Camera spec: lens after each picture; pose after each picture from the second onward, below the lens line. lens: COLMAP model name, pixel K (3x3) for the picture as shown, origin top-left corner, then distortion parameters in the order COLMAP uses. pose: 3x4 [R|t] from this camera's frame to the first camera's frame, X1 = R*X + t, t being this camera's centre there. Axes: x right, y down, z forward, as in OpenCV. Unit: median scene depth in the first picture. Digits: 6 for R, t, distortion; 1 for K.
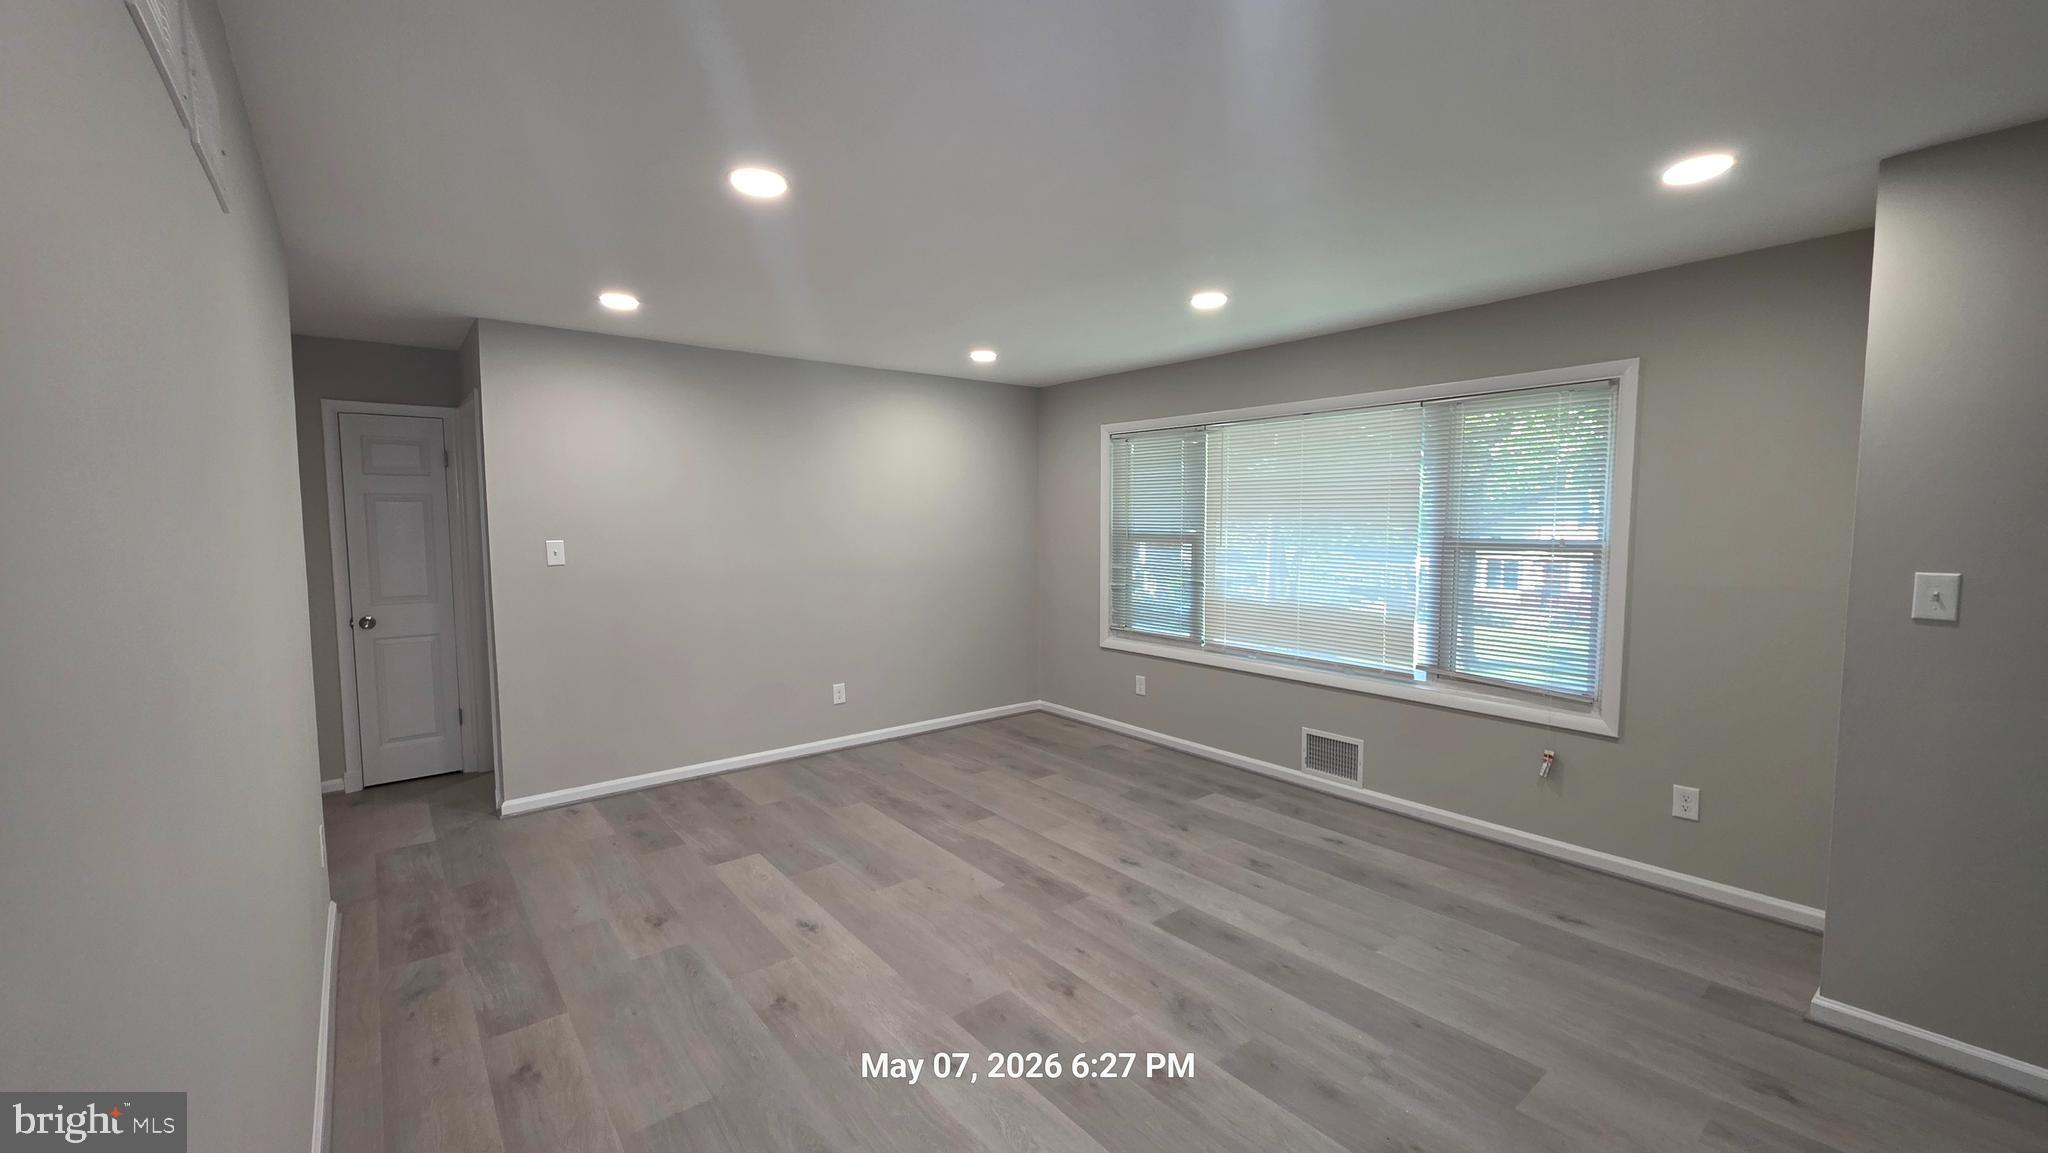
lens RADIAL K [[815.3, 0, 1018.7], [0, 815.3, 577.2], [0, 0, 1]] dist [0.001715, 0.000569]
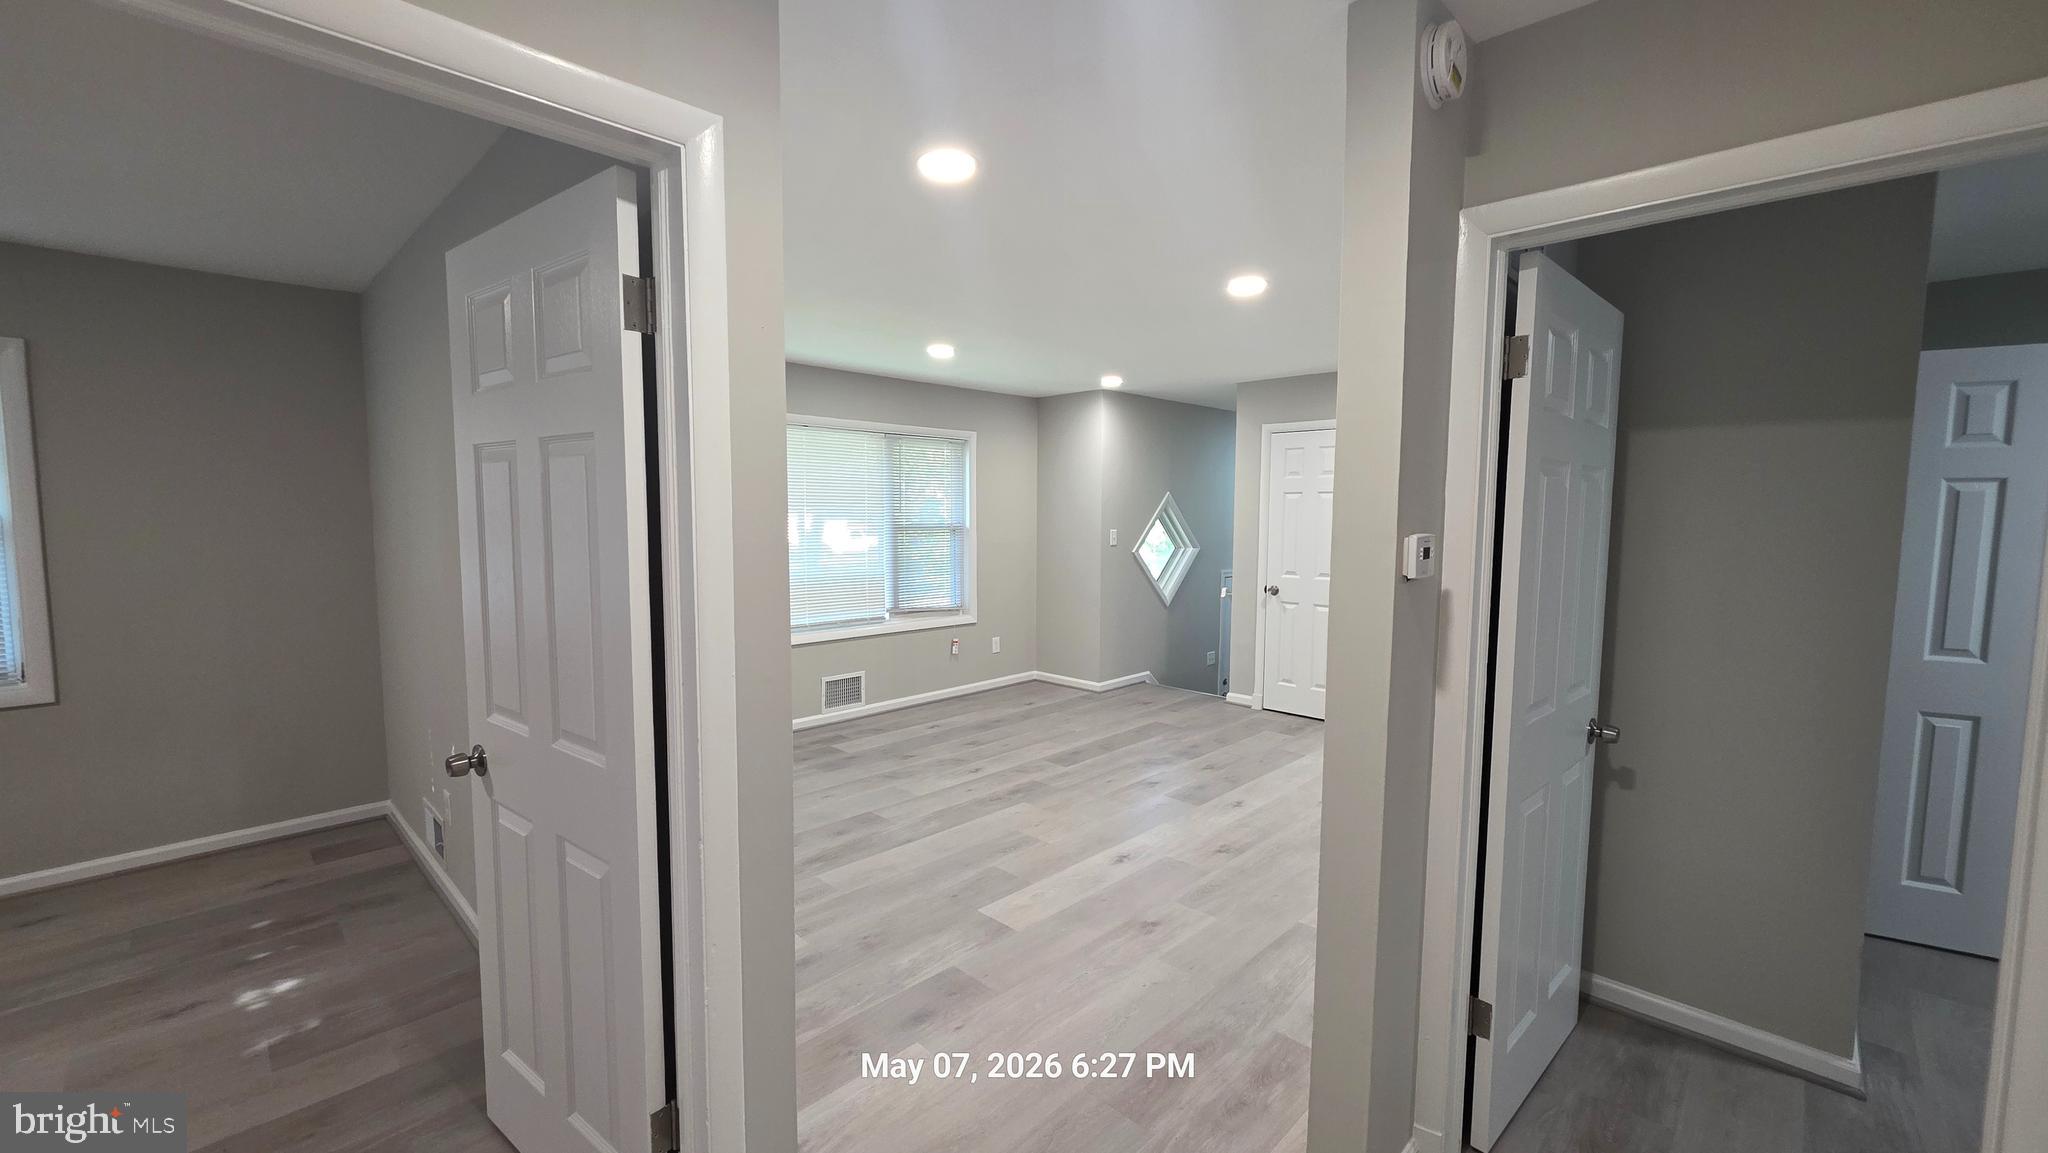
lens RADIAL K [[815.3, 0, 1018.7], [0, 815.3, 577.2], [0, 0, 1]] dist [0.001715, 0.000569]
pose [[-0.121954, -0.079565, 0.989342, -1.055504], [0.068917, 0.993697, 0.088410, -0.069281], [-0.990140, 0.078964, -0.115702, 0.961695]]
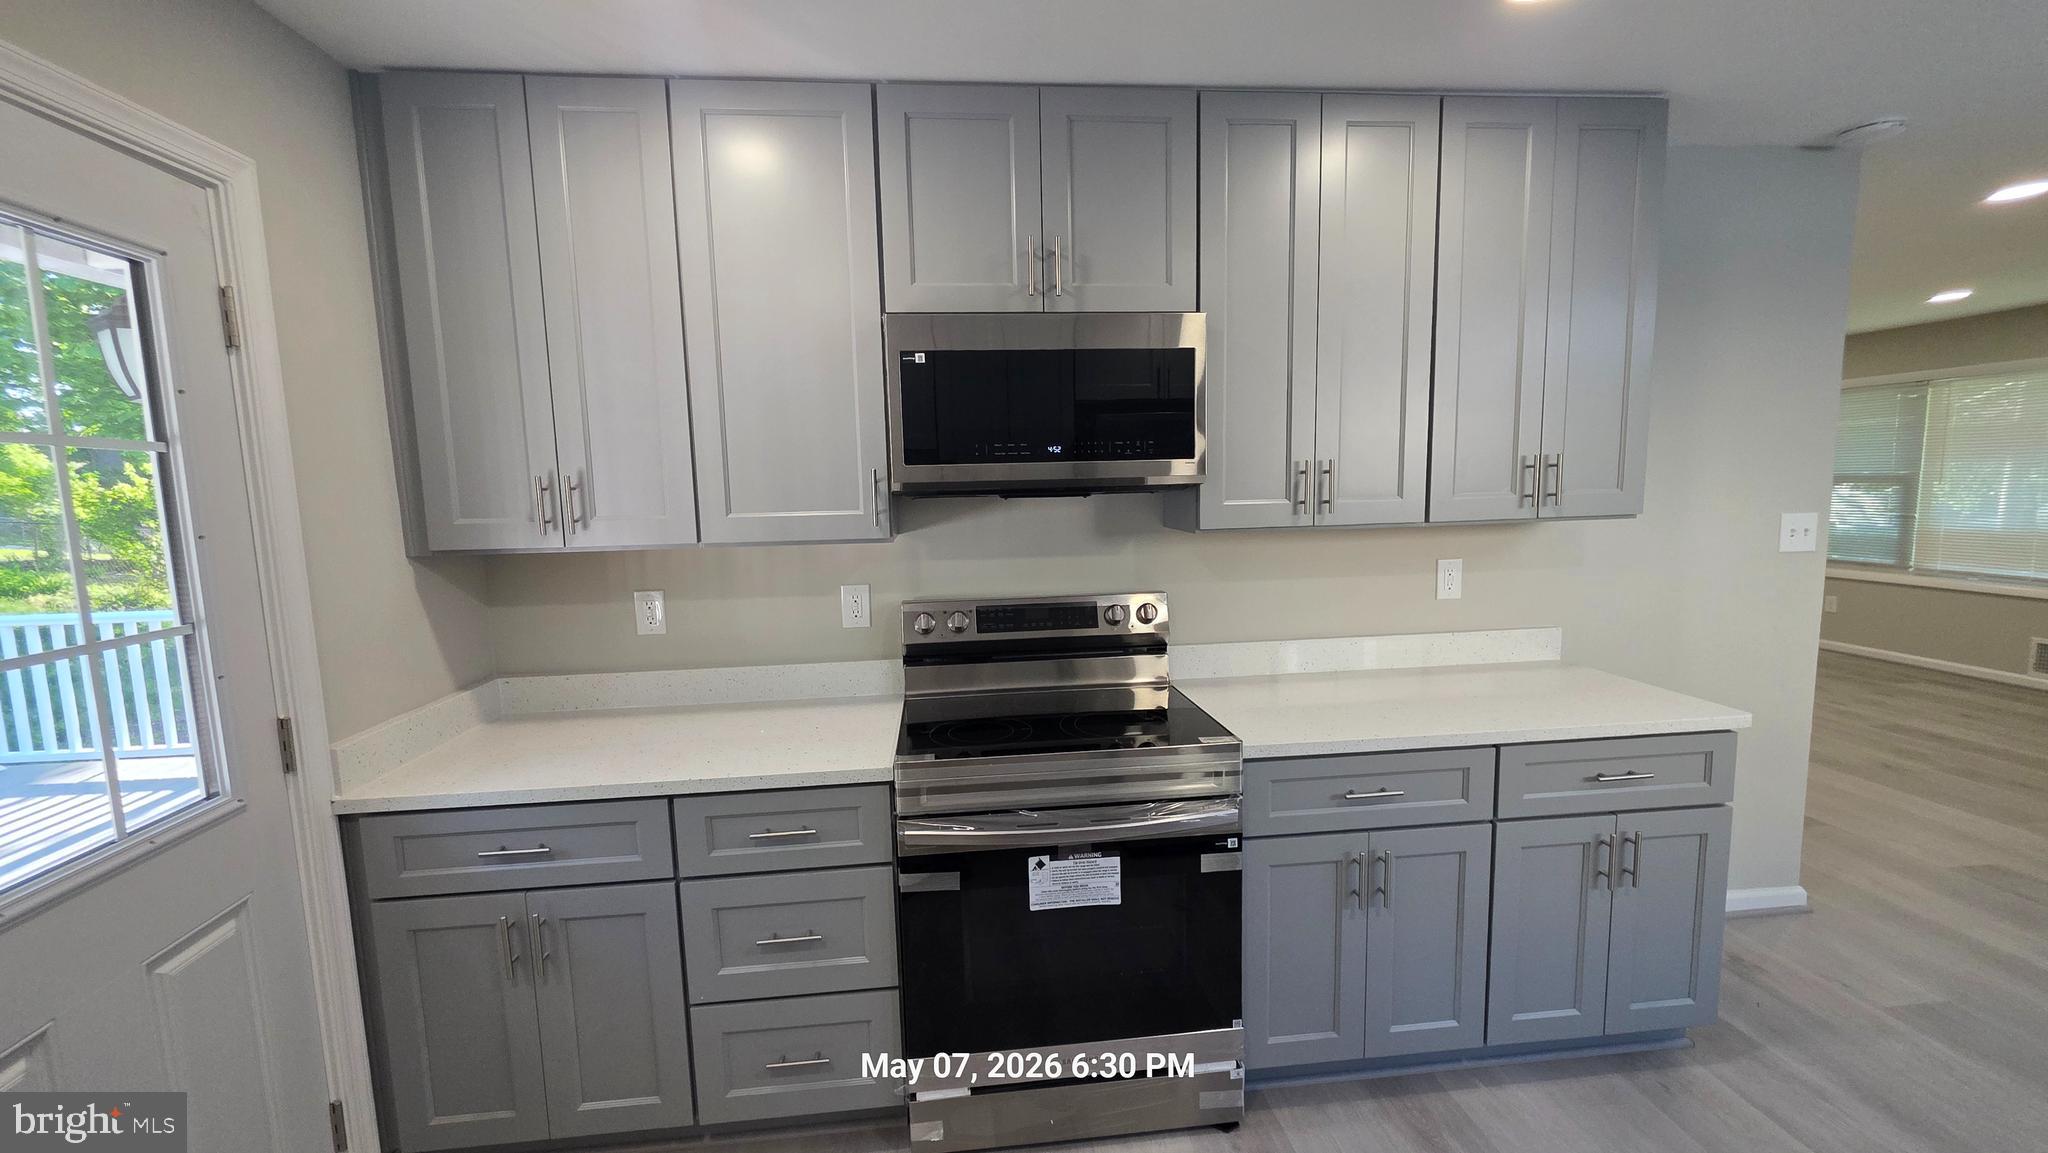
lens RADIAL K [[815.3, 0, 1018.7], [0, 815.3, 577.2], [0, 0, 1]] dist [0.001715, 0.000569]
pose [[0.837308, 0.047005, -0.544707, -0.267127], [-0.021071, 0.998332, 0.053761, 0.074108], [0.546325, -0.033537, 0.836901, -0.884926]]
